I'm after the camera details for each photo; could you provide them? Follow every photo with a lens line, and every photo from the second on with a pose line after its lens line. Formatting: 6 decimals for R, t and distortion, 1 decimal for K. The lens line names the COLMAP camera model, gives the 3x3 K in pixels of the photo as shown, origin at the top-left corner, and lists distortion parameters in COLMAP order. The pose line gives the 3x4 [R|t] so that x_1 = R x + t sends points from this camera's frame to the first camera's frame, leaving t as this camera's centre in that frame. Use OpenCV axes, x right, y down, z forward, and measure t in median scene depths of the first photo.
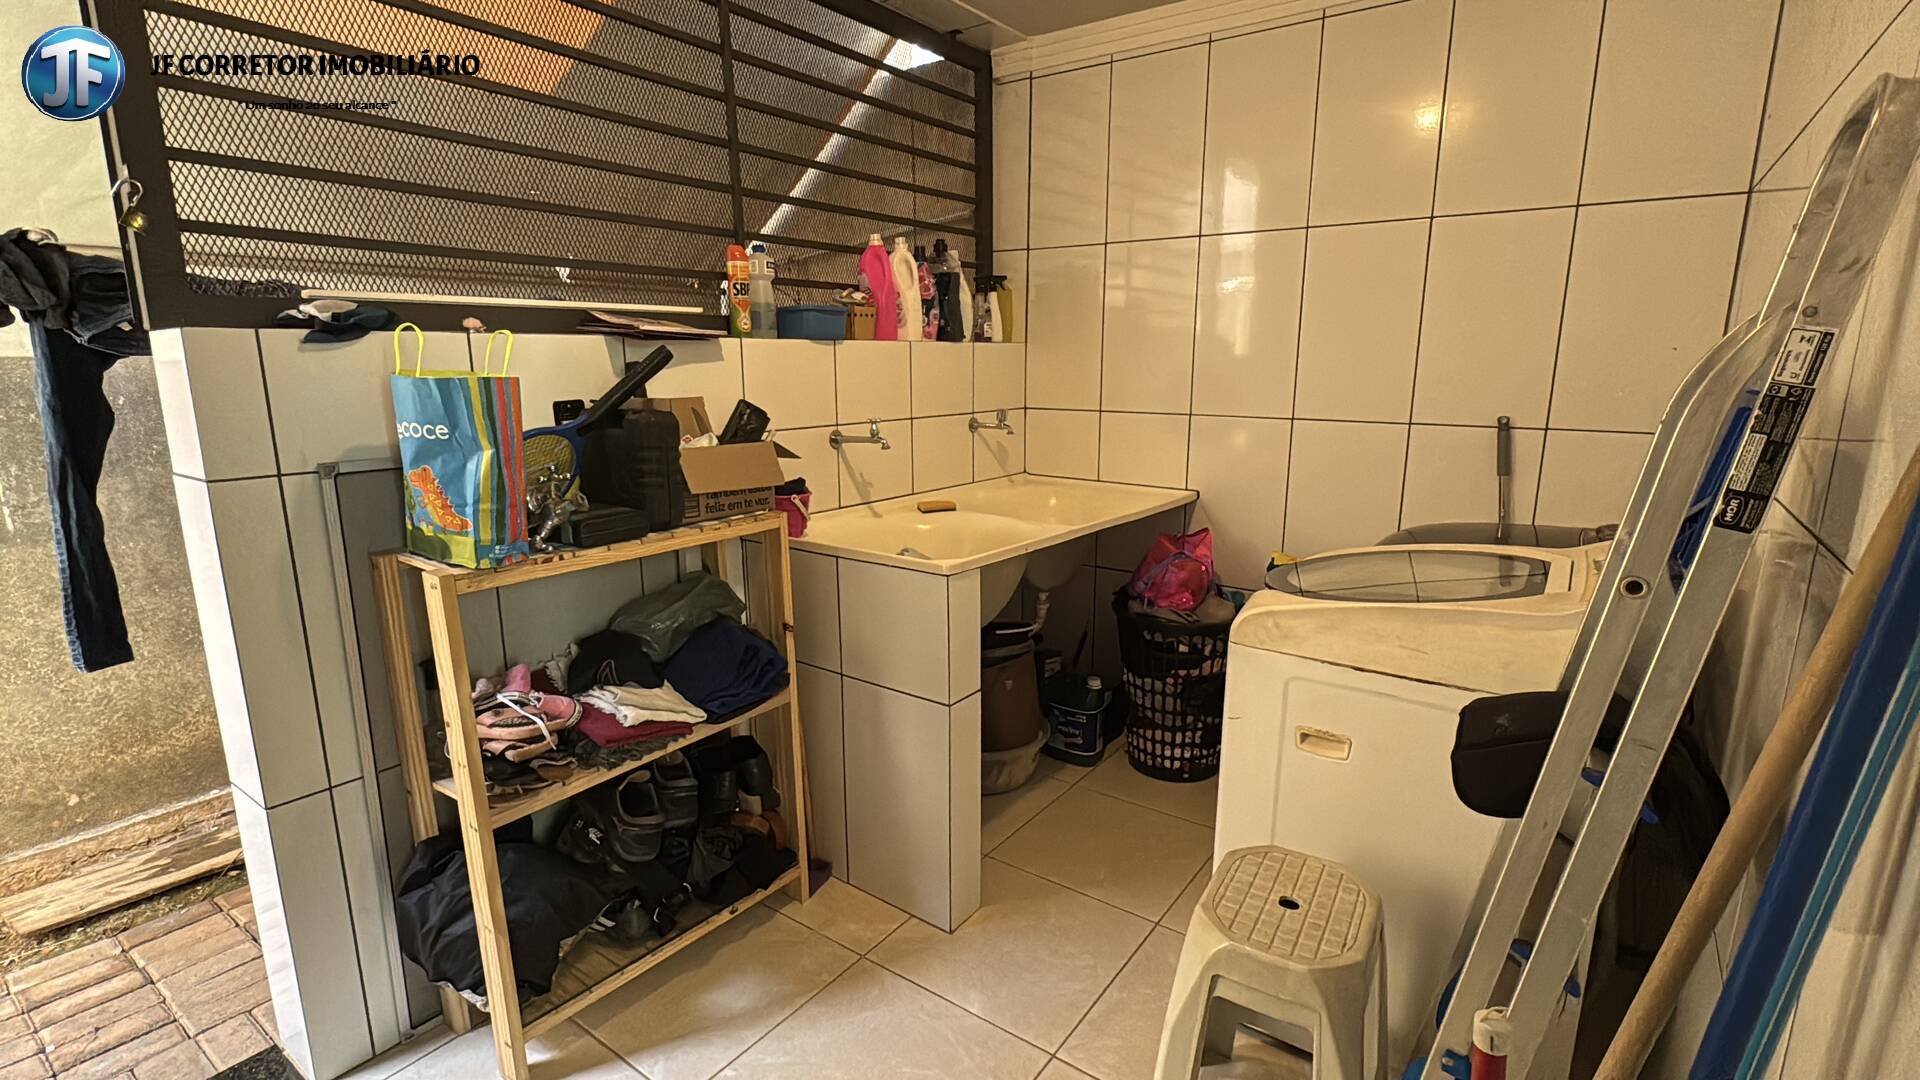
lens RADIAL K [[874.8, 0, 954.1], [0, 874.8, 543.7], [0, 0, 1]] dist [-0.004151, 0.000070]
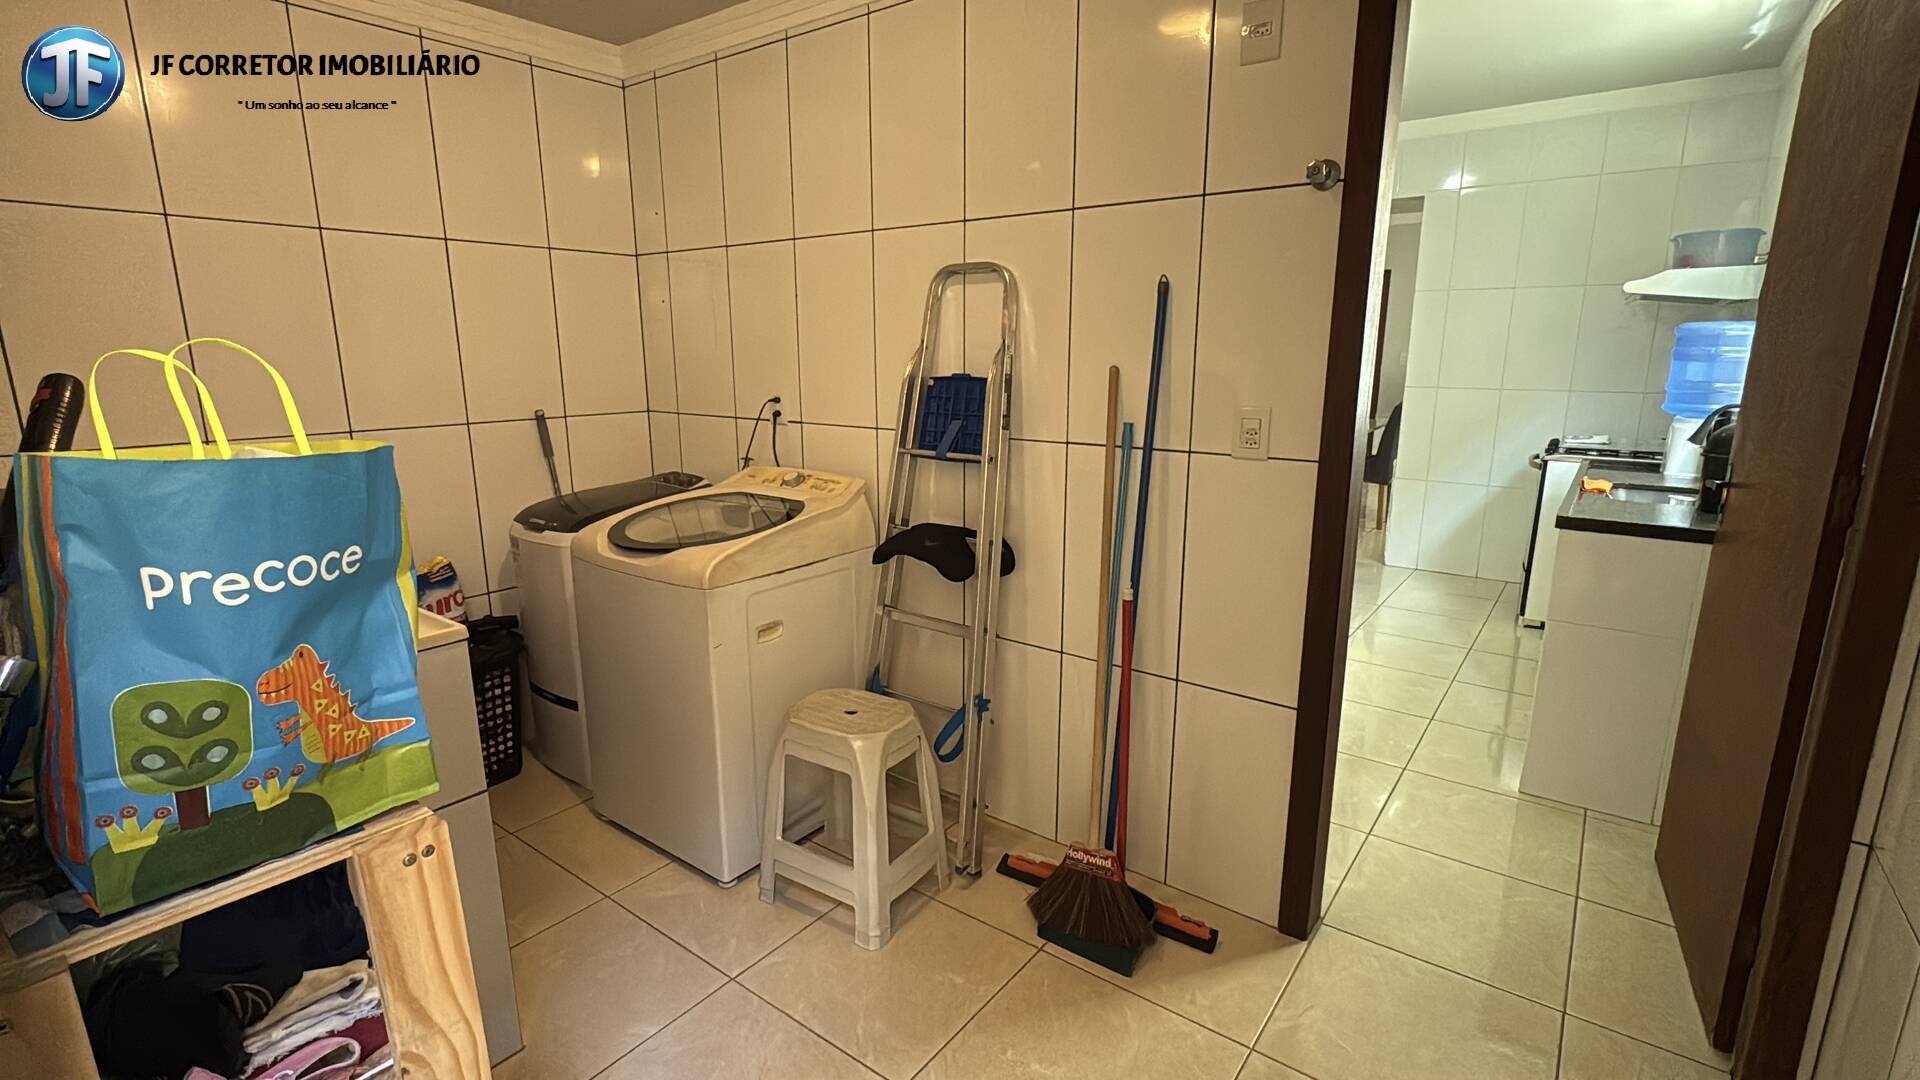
lens RADIAL K [[874.8, 0, 959.6], [0, 874.8, 548.4], [0, 0, 1]] dist [-0.004151, 0.000070]
pose [[0.009391, -0.209675, 0.977726, -0.934433], [0.210122, 0.956352, 0.203073, -0.126512], [-0.977630, 0.203535, 0.053038, 0.579747]]
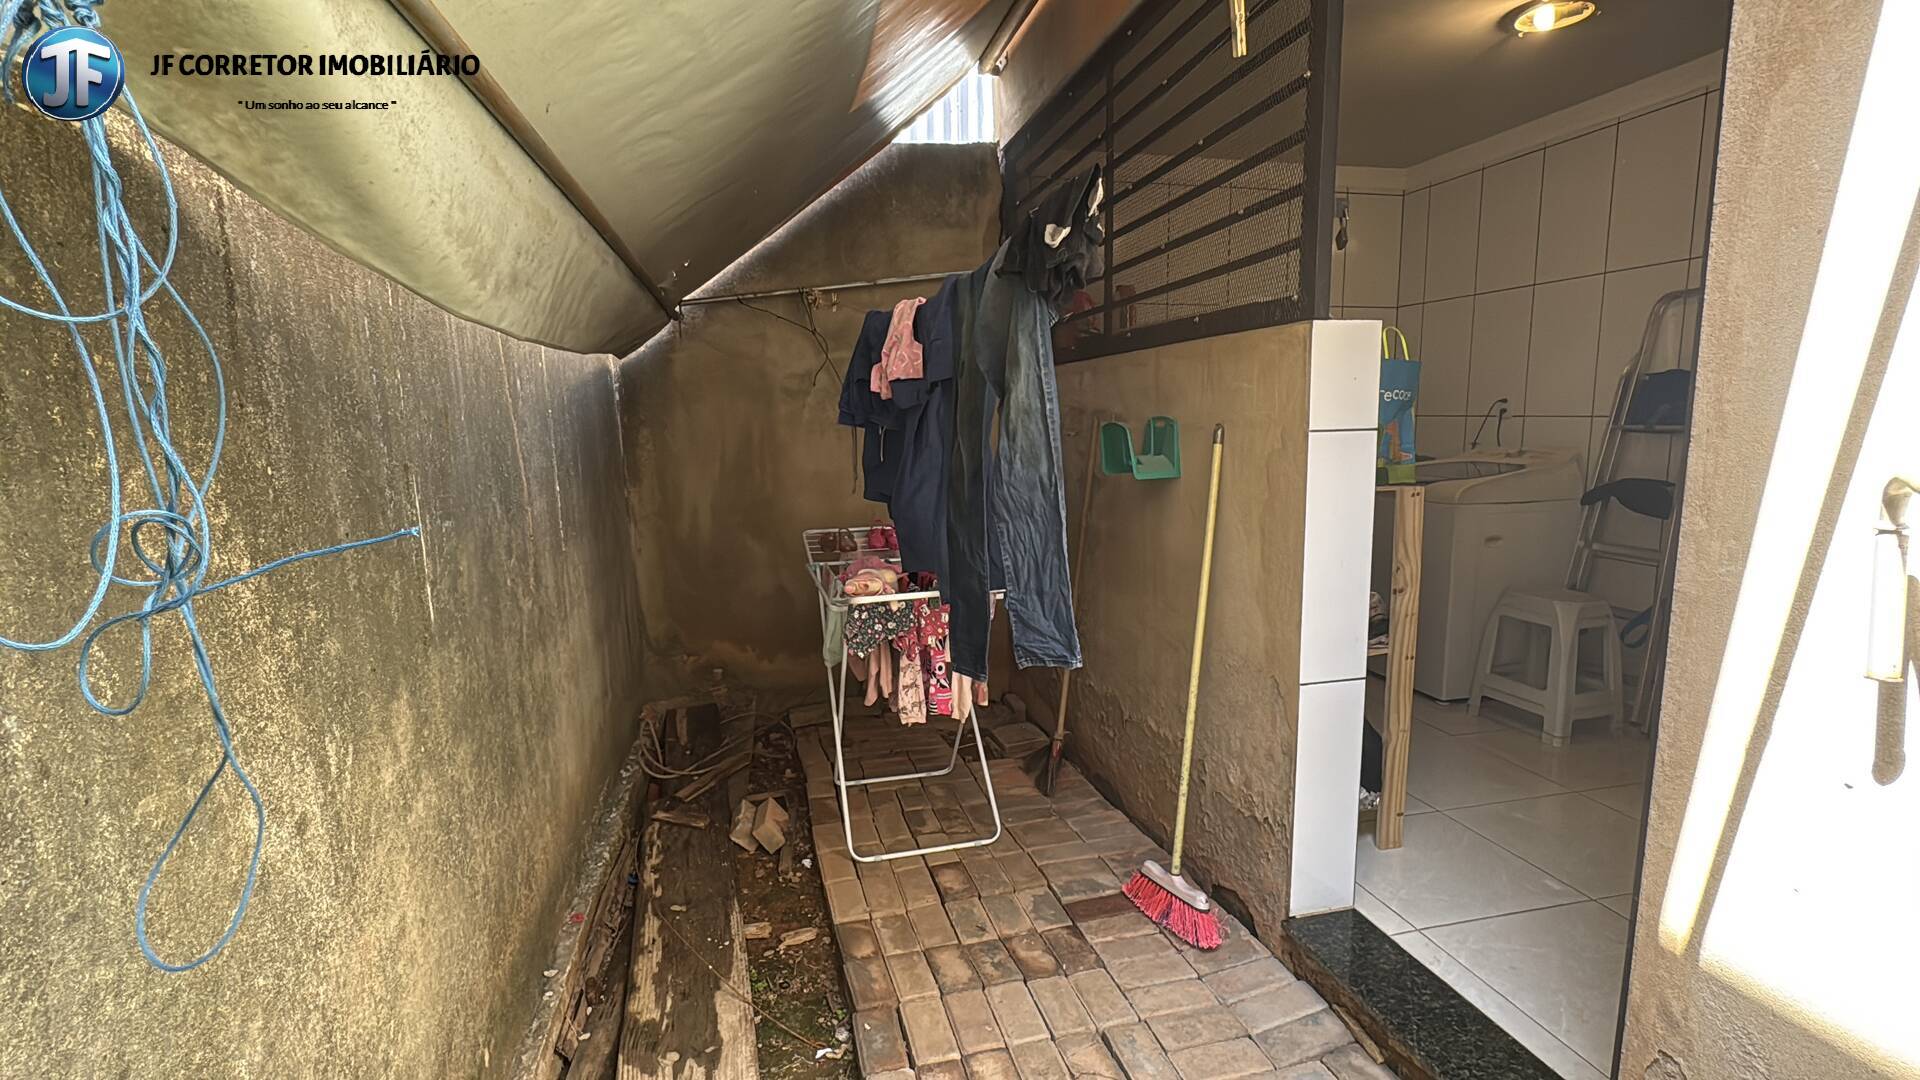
lens RADIAL K [[874.8, 0, 956.0], [0, 874.8, 547.2], [0, 0, 1]] dist [-0.004151, 0.000070]
pose [[0.652006, -0.112948, 0.749753, -2.038841], [0.168870, 0.985637, 0.001629, 0.010186], [-0.739169, 0.125549, 0.661715, 0.542278]]
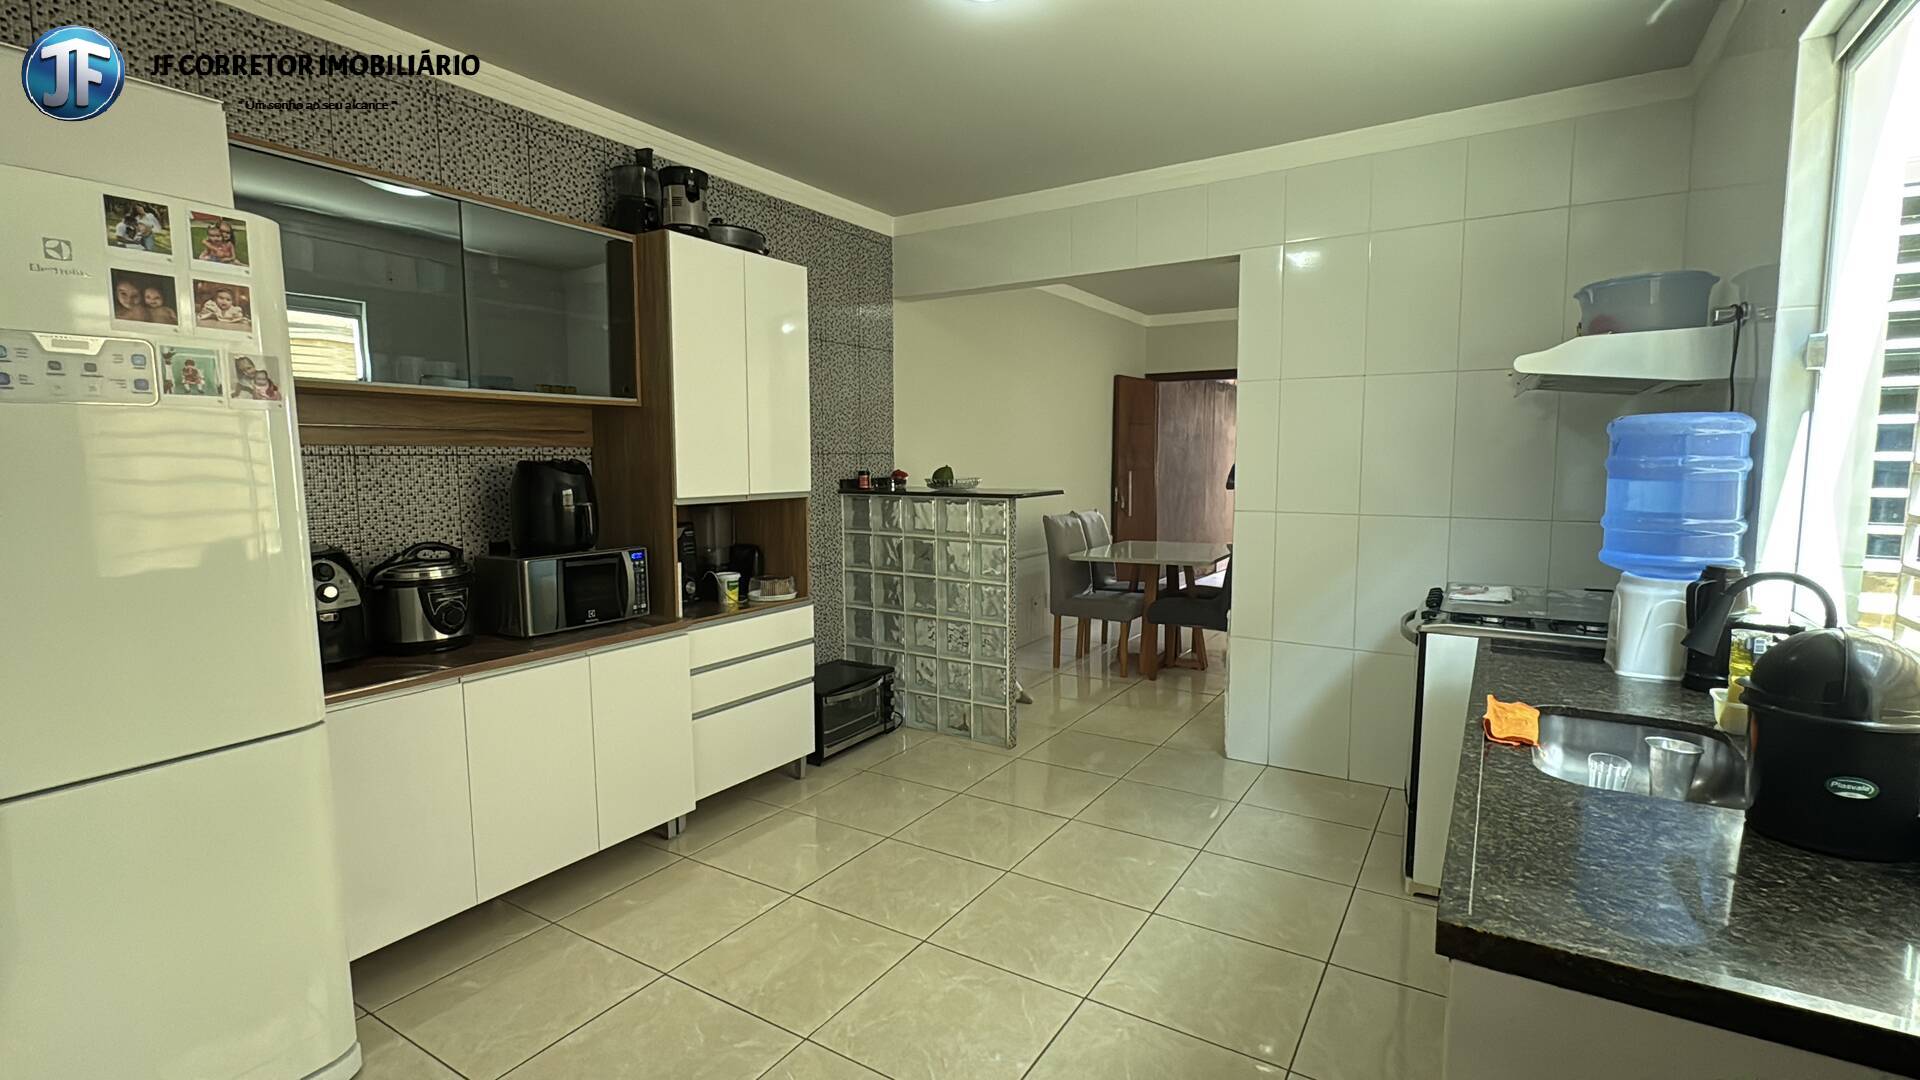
lens RADIAL K [[874.8, 0, 963.2], [0, 874.8, 546.2], [0, 0, 1]] dist [-0.004151, 0.000070]
pose [[-0.082462, -0.090337, 0.992491, -0.548573], [0.214087, 0.971028, 0.106171, -0.080425], [-0.973328, 0.221234, -0.060733, 0.321169]]
